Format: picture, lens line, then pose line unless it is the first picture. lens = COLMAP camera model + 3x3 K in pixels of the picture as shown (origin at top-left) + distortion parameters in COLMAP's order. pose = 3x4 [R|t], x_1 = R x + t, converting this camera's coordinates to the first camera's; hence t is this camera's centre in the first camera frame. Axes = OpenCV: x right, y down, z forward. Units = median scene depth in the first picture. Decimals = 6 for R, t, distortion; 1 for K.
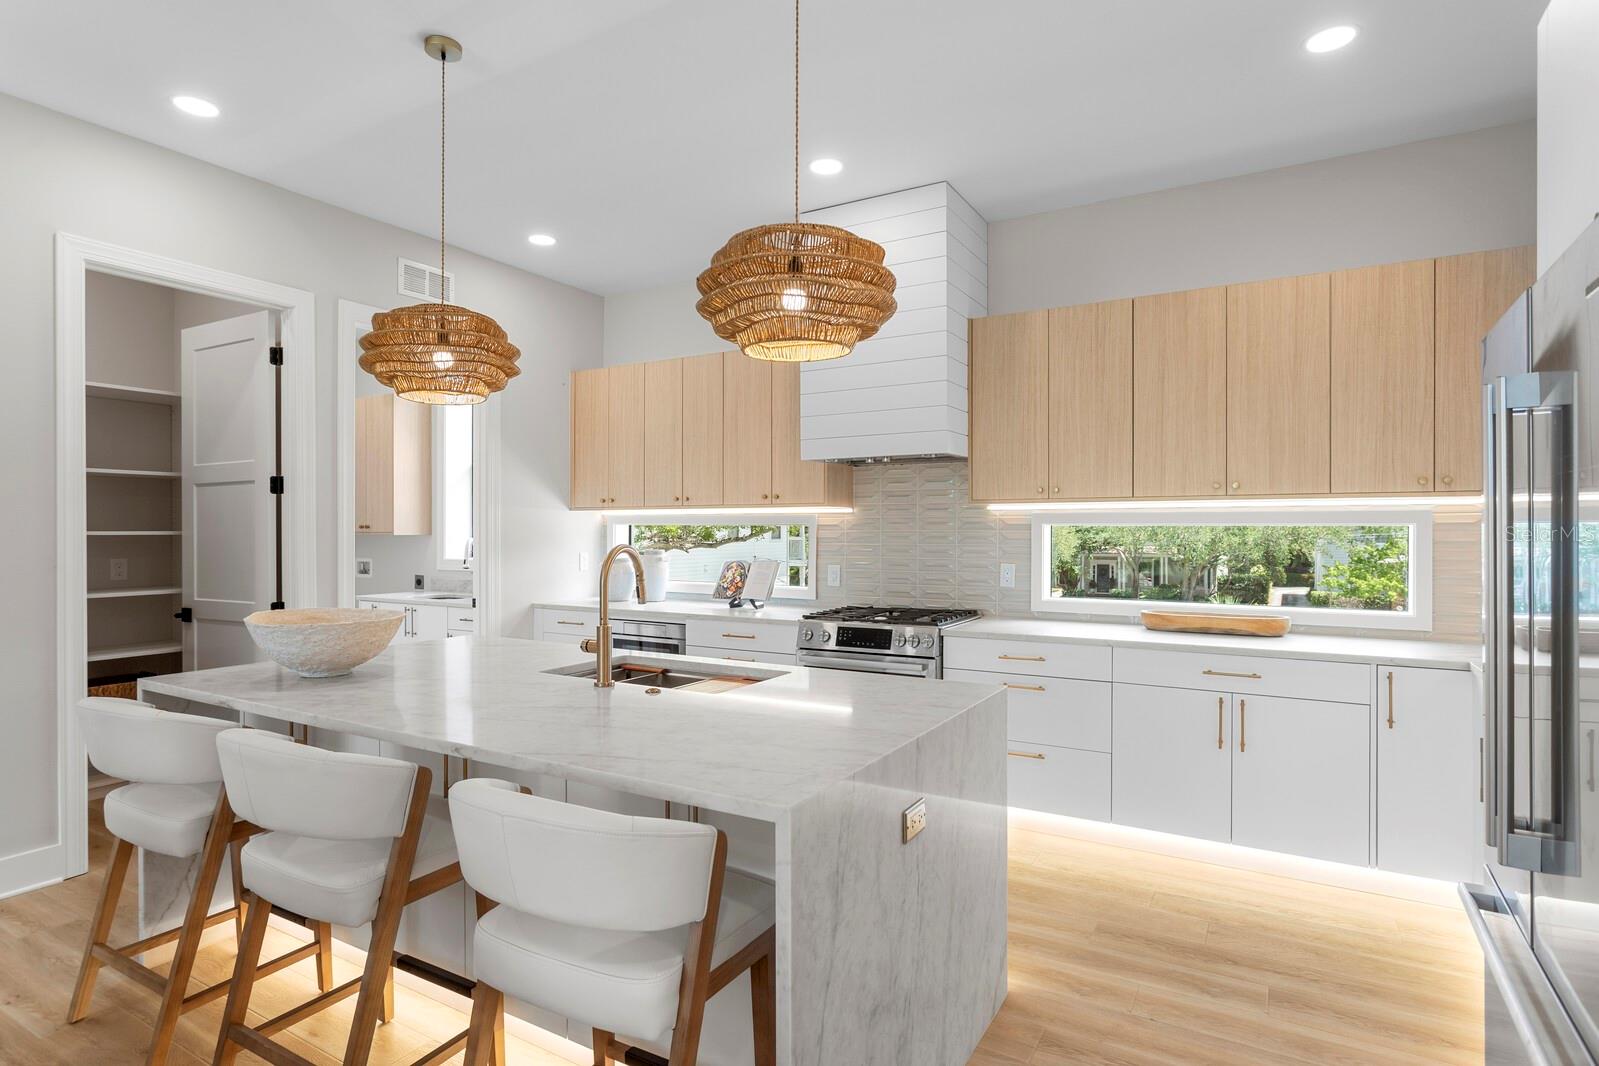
lens RADIAL K [[837.9, 0, 817.4], [0, 837.9, 535.2], [0, 0, 1]] dist [0.001013, 0.000026]
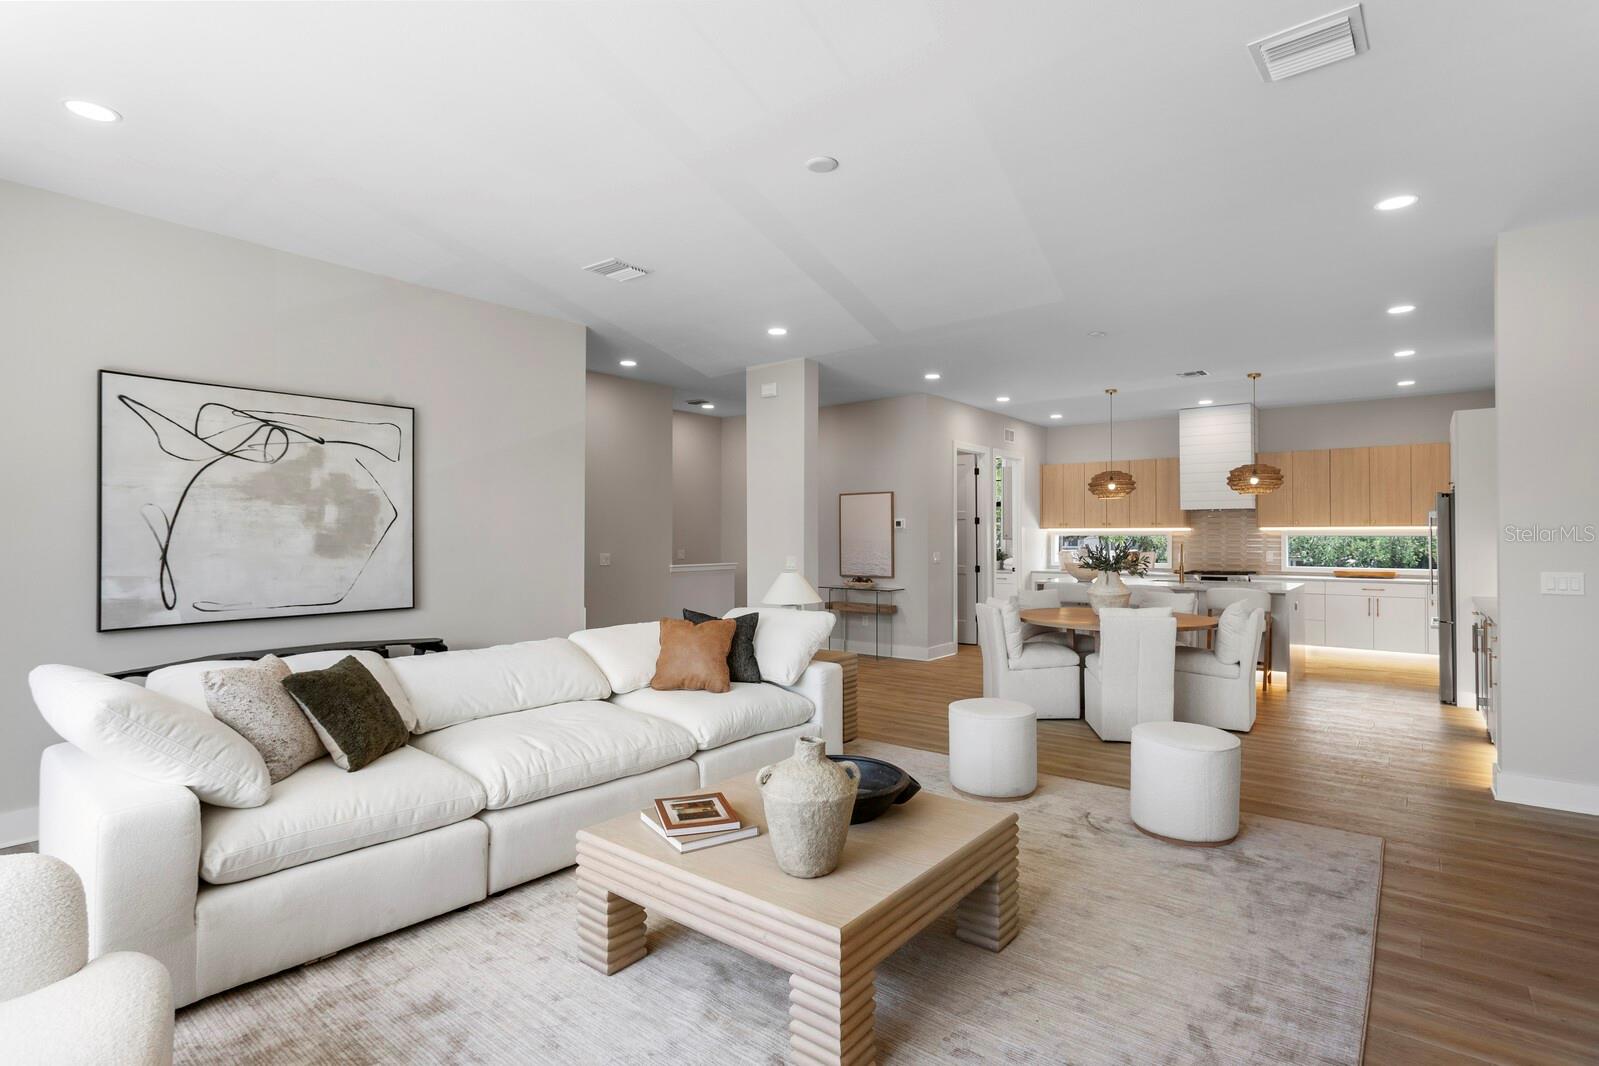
lens RADIAL K [[787.1, 0, 799.5], [0, 787.1, 533.0], [0, 0, 1]] dist [-0.006115, -0.000439]
pose [[0.989166, 0.000932, -0.146799, -0.828771], [-0.002484, 0.999943, -0.010388, 0.006000], [0.146781, 0.010640, 0.989112, -1.527362]]
